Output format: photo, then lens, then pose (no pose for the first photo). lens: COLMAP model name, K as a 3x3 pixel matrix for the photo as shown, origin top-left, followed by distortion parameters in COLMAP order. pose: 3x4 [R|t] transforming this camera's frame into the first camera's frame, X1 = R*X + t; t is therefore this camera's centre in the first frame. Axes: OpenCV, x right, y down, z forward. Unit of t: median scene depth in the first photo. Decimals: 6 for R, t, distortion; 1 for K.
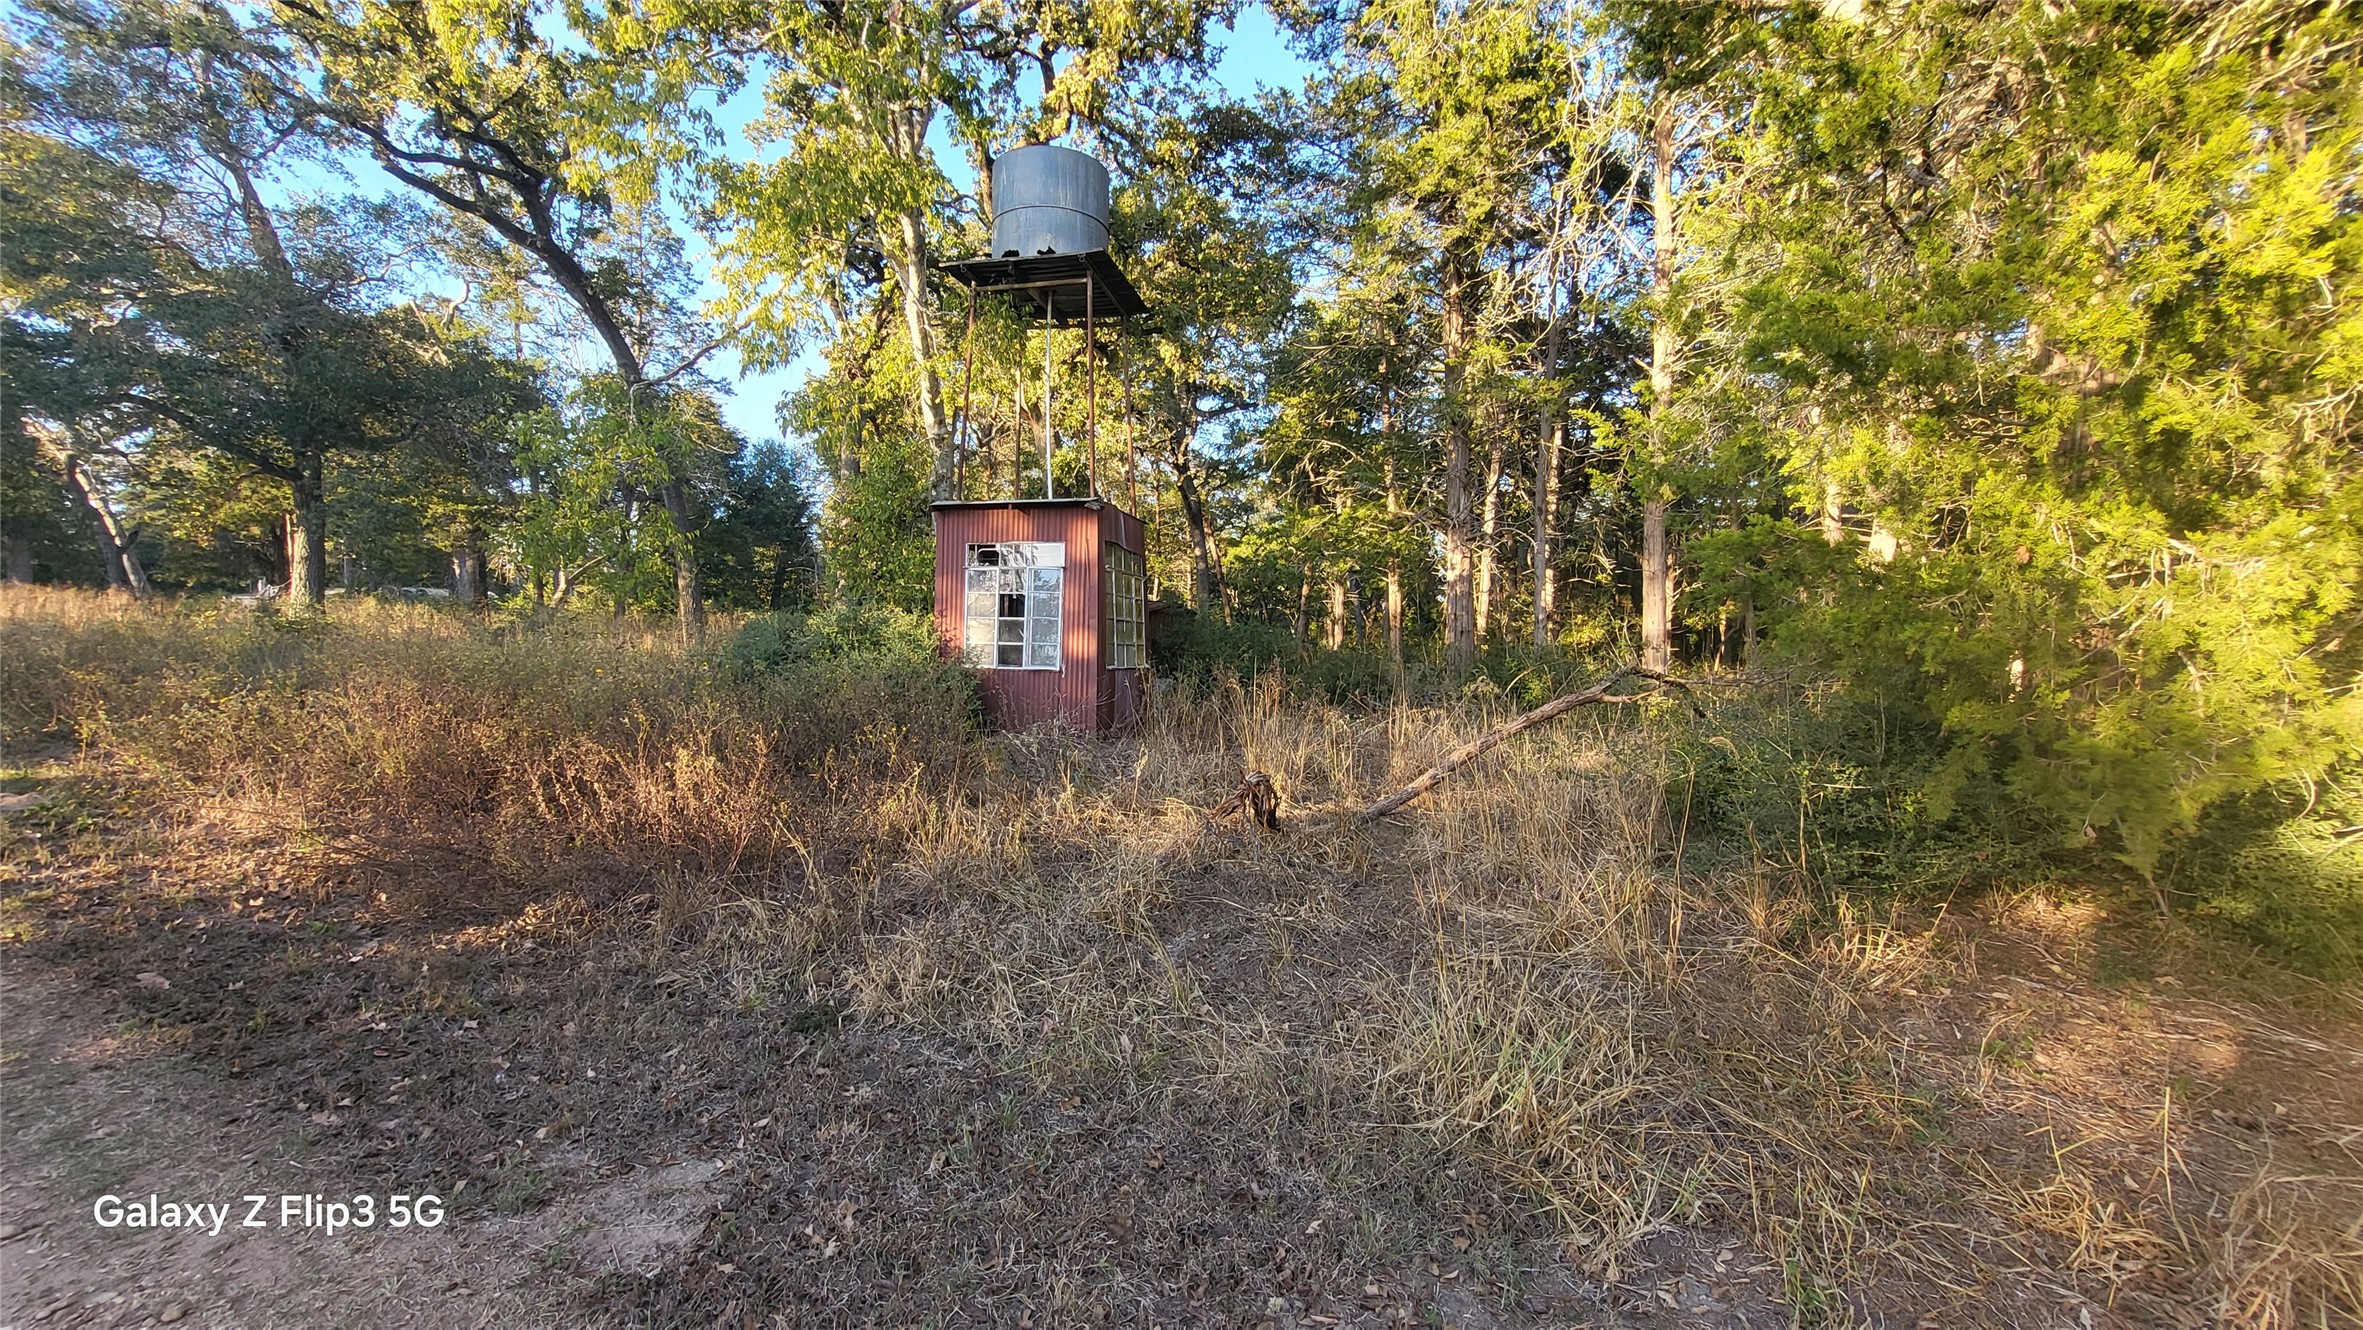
lens RADIAL K [[910.0, 0, 1179.3], [0, 910.0, 661.9], [0, 0, 1]] dist [-0.010138, 0.000186]
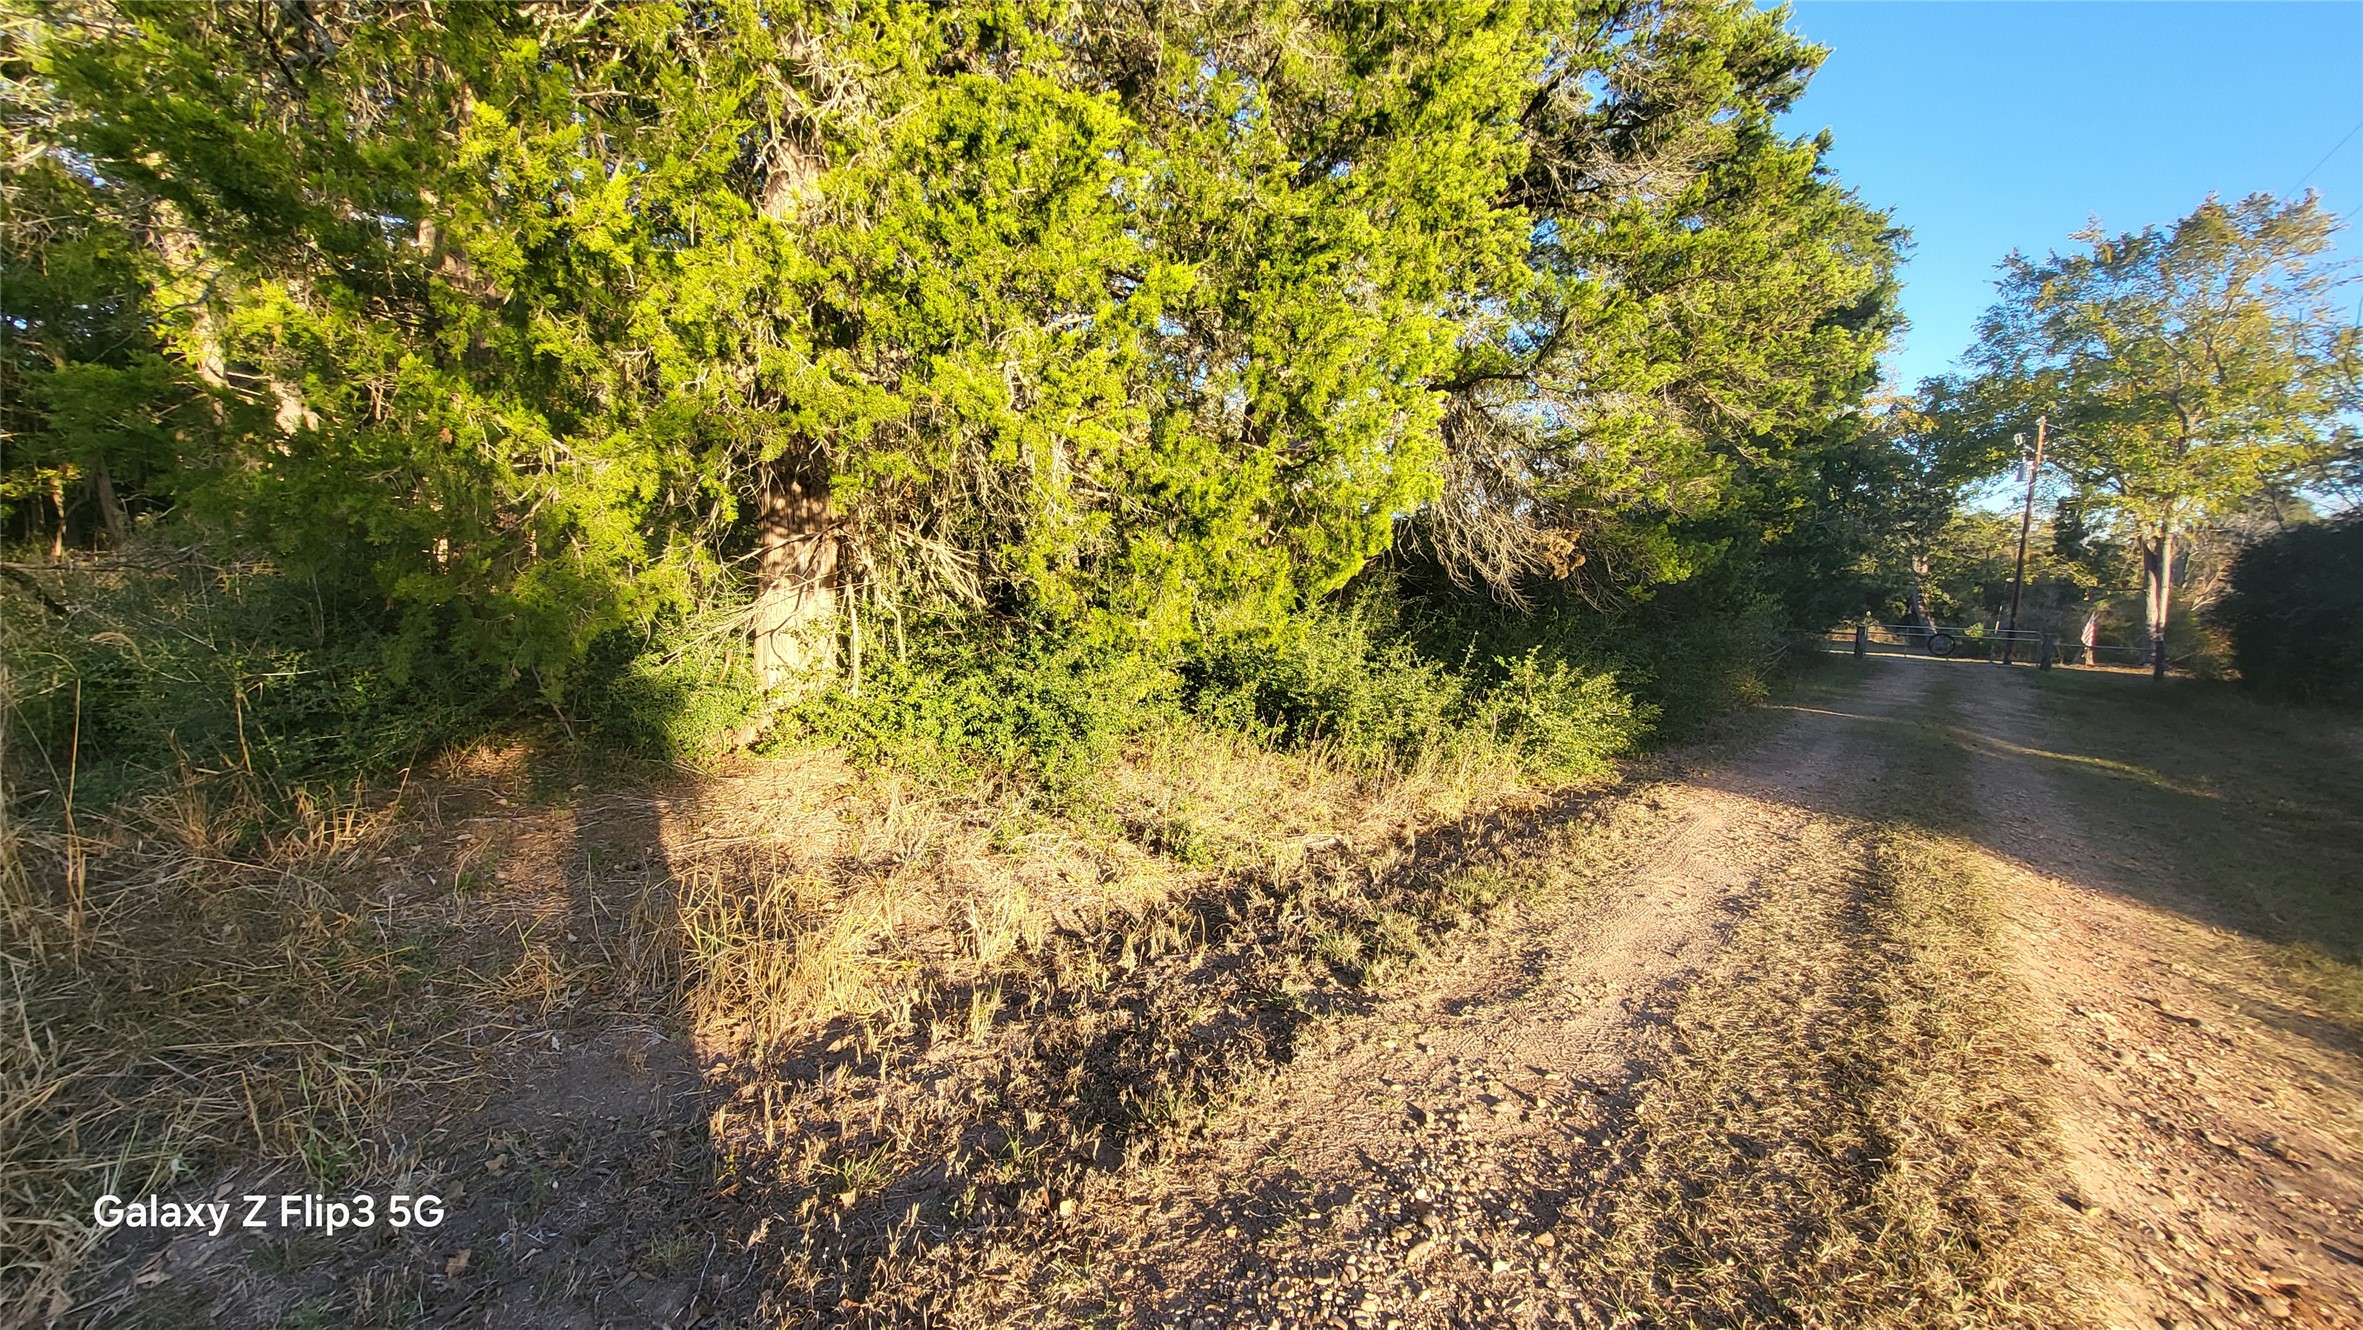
lens RADIAL K [[910.0, 0, 1169.8], [0, 910.0, 670.9], [0, 0, 1]] dist [-0.010138, 0.000186]
pose [[0.145079, -0.133737, 0.980340, -0.046684], [-0.002590, 0.990768, 0.135542, 0.007394], [-0.989417, -0.022204, 0.143393, -0.037081]]
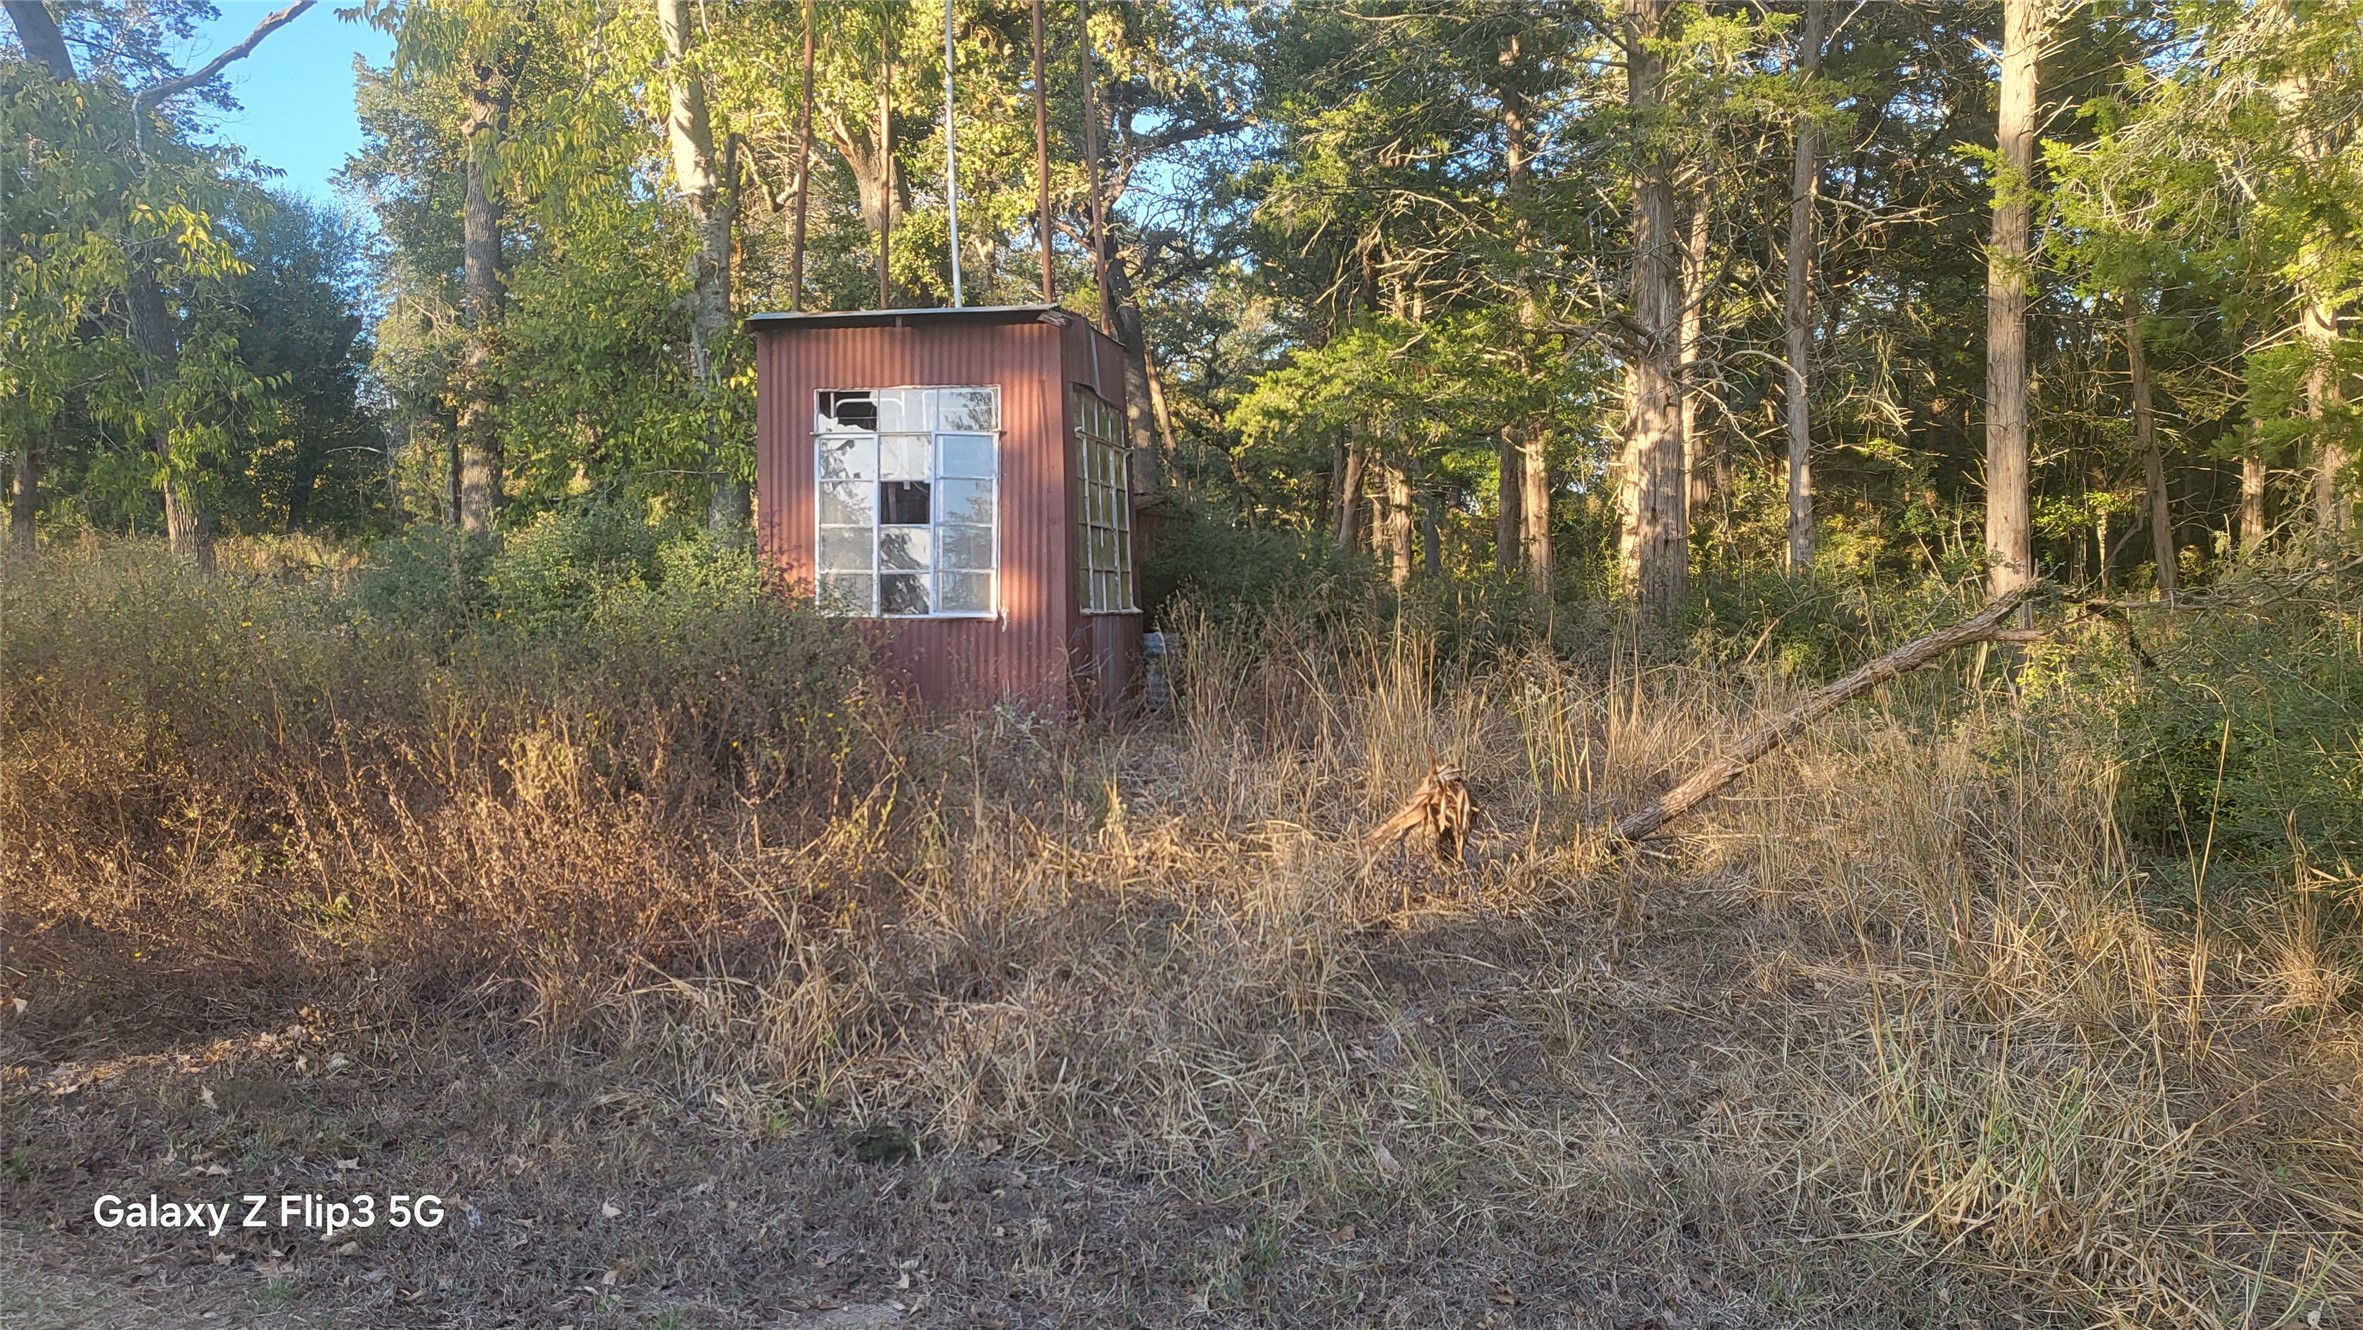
lens RADIAL K [[1748.7, 0, 1177.9], [0, 1748.7, 655.6], [0, 0, 1]] dist [-0.002687, 0.000293]
pose [[0.998093, -0.021682, 0.057796, -0.179024], [0.020477, 0.999562, 0.021353, 0.024780], [-0.058234, -0.020129, 0.998100, -0.141635]]
